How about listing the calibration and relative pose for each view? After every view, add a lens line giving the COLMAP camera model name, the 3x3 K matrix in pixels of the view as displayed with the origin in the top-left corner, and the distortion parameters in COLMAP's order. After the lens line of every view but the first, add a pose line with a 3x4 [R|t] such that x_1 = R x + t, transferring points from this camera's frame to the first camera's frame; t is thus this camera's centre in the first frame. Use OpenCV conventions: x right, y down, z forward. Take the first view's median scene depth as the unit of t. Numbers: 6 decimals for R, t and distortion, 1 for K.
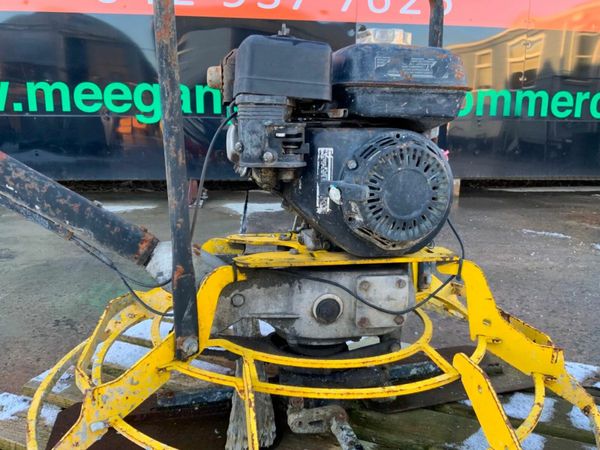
lens RADIAL K [[501.2, 0, 299.8], [0, 501.2, 221.9], [0, 0, 1]] dist [0.067199, -0.125511]
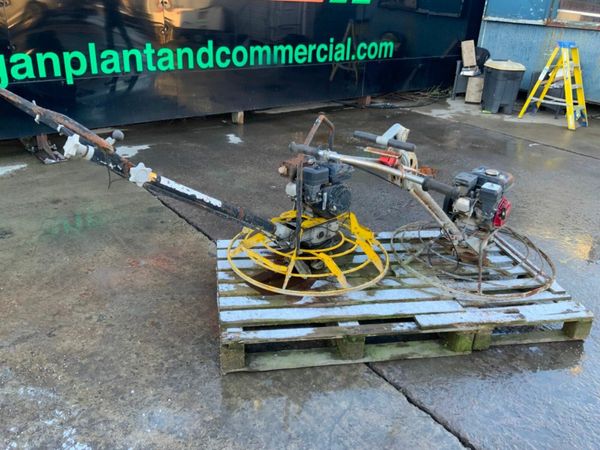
lens RADIAL K [[501.2, 0, 299.5], [0, 501.2, 224.9], [0, 0, 1]] dist [0.067199, -0.125511]
pose [[0.848405, -0.191211, 0.493607, -1.786659], [0.065506, 0.963238, 0.260542, -0.810786], [-0.525279, -0.188711, 0.829741, -1.810214]]
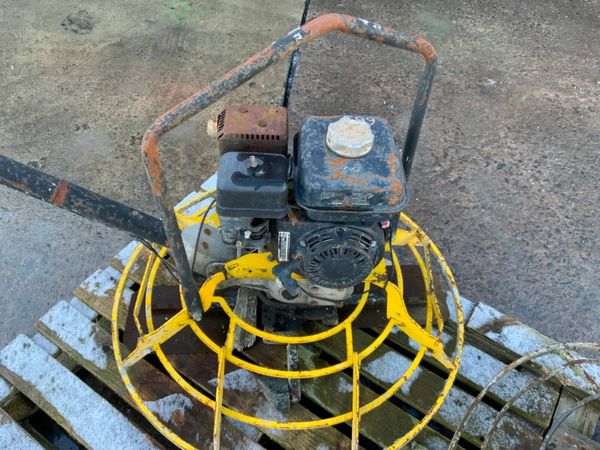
lens RADIAL K [[501.2, 0, 300.7], [0, 501.2, 228.6], [0, 0, 1]] dist [0.067199, -0.125511]
pose [[0.977915, 0.173933, -0.115890, 0.227308], [-0.065359, 0.781167, 0.620891, -0.907754], [0.198523, -0.599604, 0.775283, -0.035562]]
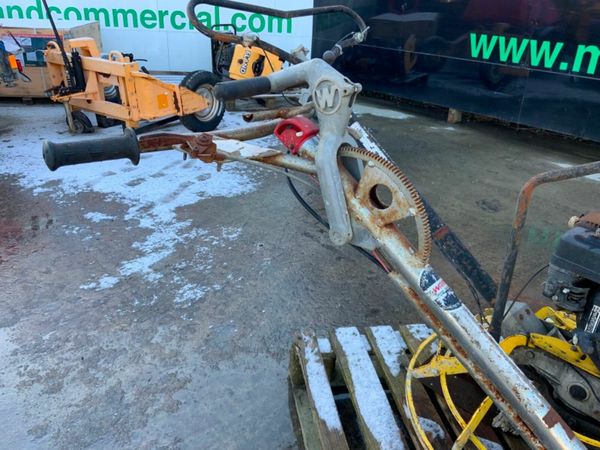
lens RADIAL K [[501.2, 0, 300.8], [0, 501.2, 220.5], [0, 0, 1]] dist [0.067199, -0.125511]
pose [[0.528196, 0.368088, -0.765193, 0.609391], [-0.211684, 0.929786, 0.301144, -0.618695], [0.822313, 0.002916, 0.569028, -0.616335]]
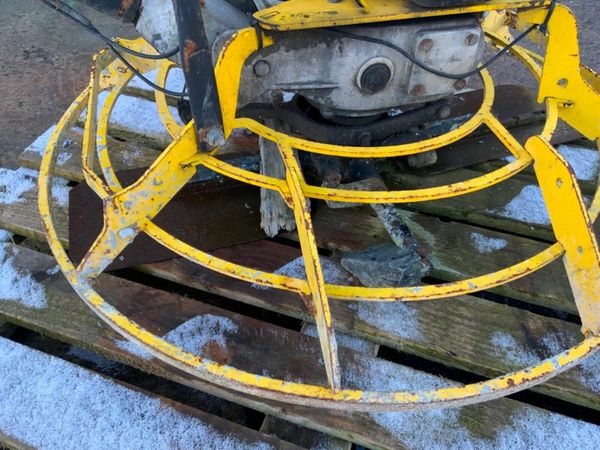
lens RADIAL K [[501.2, 0, 301.4], [0, 501.2, 231.0], [0, 0, 1]] dist [0.067199, -0.125511]
pose [[0.998912, -0.037996, 0.027037, -0.092906], [0.015613, 0.818800, 0.573866, -0.087660], [-0.043943, -0.572820, 0.818503, 0.206023]]
